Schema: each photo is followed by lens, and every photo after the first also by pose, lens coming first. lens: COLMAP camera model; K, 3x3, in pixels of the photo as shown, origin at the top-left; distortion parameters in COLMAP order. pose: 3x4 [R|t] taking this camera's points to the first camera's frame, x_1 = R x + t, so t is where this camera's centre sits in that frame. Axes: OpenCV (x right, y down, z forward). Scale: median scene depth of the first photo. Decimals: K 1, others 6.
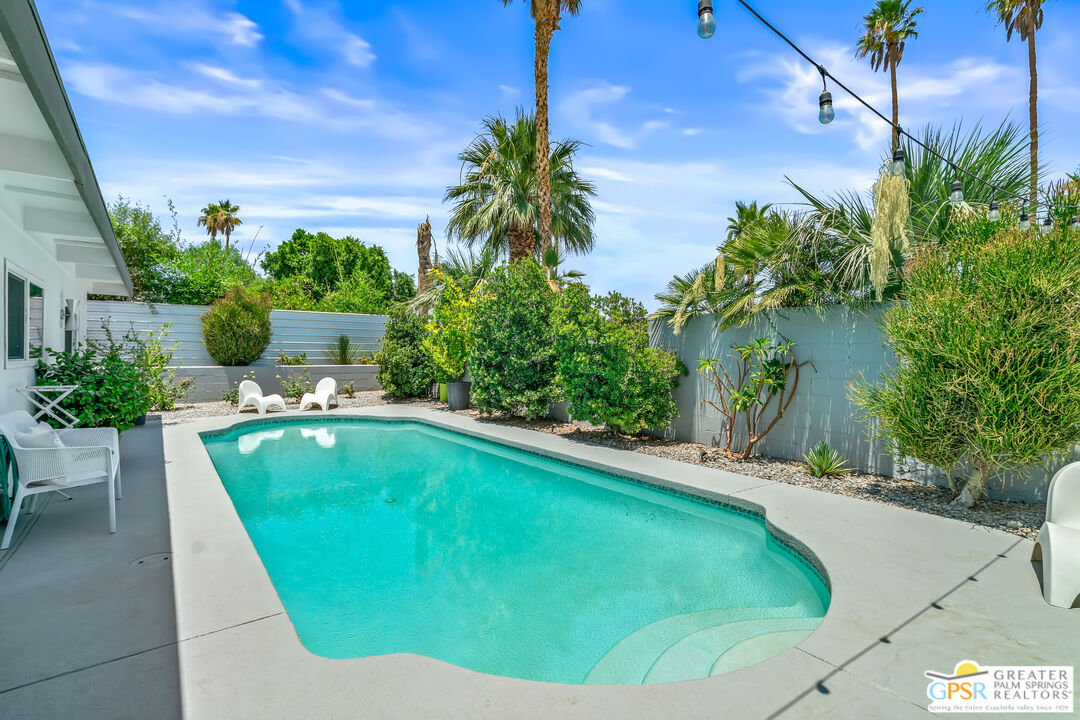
lens RADIAL K [[505.9, 0, 534.9], [0, 505.9, 357.6], [0, 0, 1]] dist [-0.001401, -0.000531]
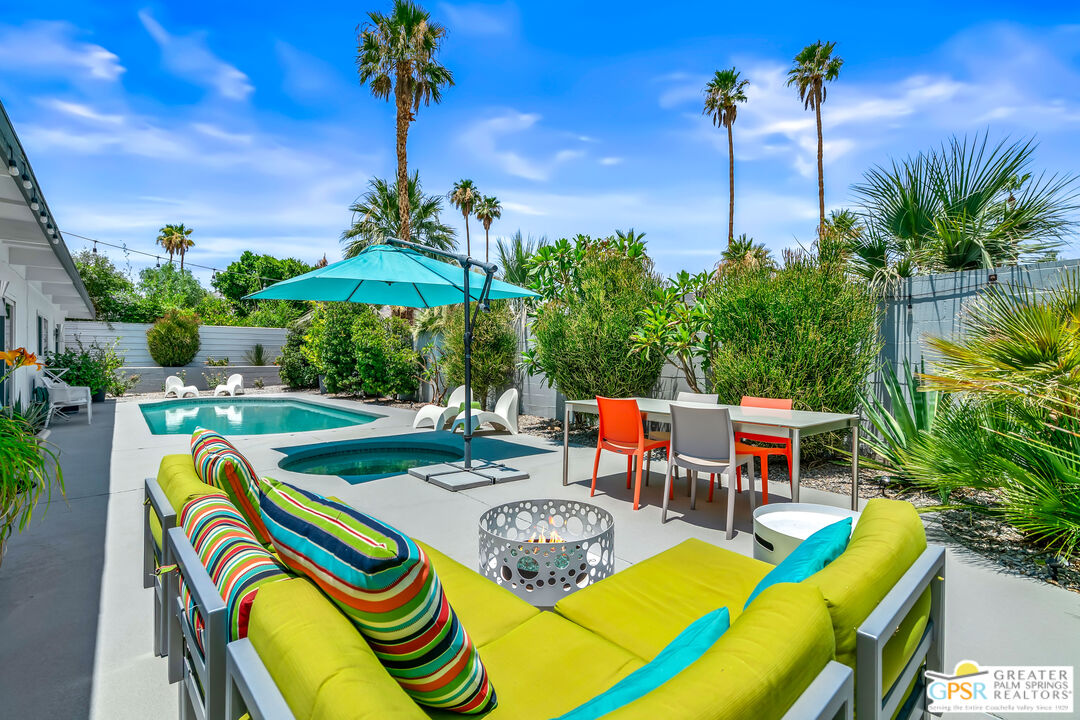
lens RADIAL K [[502.8, 0, 539.0], [0, 502.8, 365.4], [0, 0, 1]] dist [-0.005941, -0.000270]
pose [[0.998386, -0.012970, 0.055285, 0.329457], [0.013003, 0.999915, -0.000246, 0.024967], [-0.055277, 0.000965, 0.998471, -0.420342]]
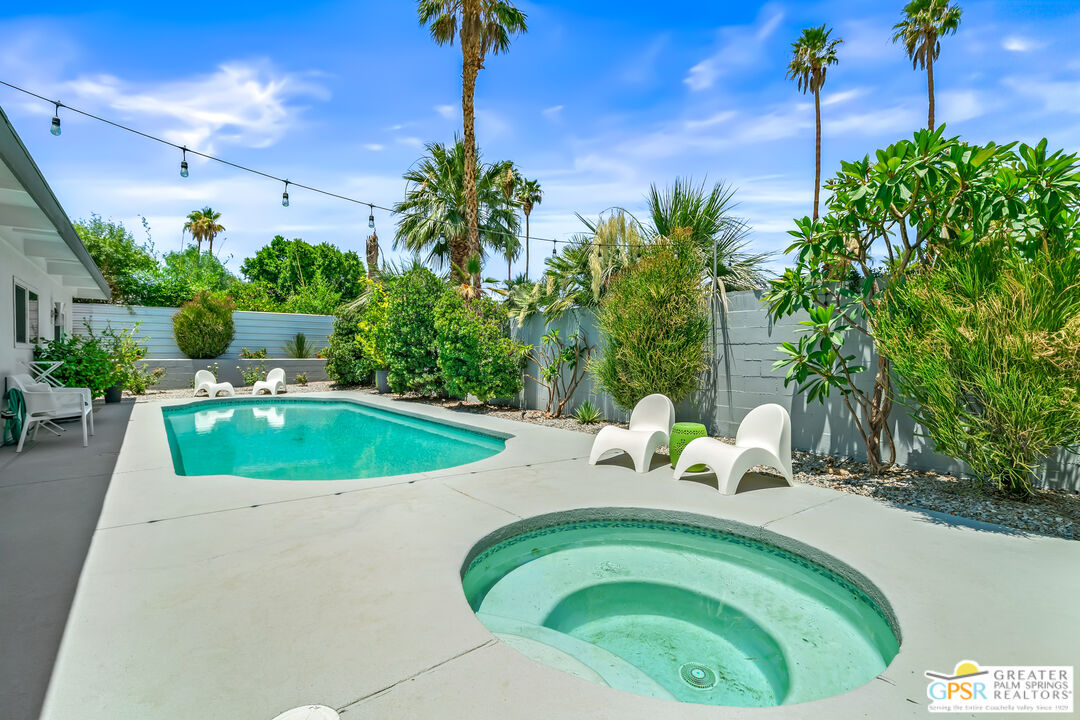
lens RADIAL K [[502.8, 0, 539.0], [0, 502.8, 365.4], [0, 0, 1]] dist [-0.005941, -0.000270]
pose [[0.999819, -0.003537, 0.018682, 0.163267], [0.003326, 0.999930, 0.011335, 0.020258], [-0.018721, -0.011271, 0.999761, -0.173745]]
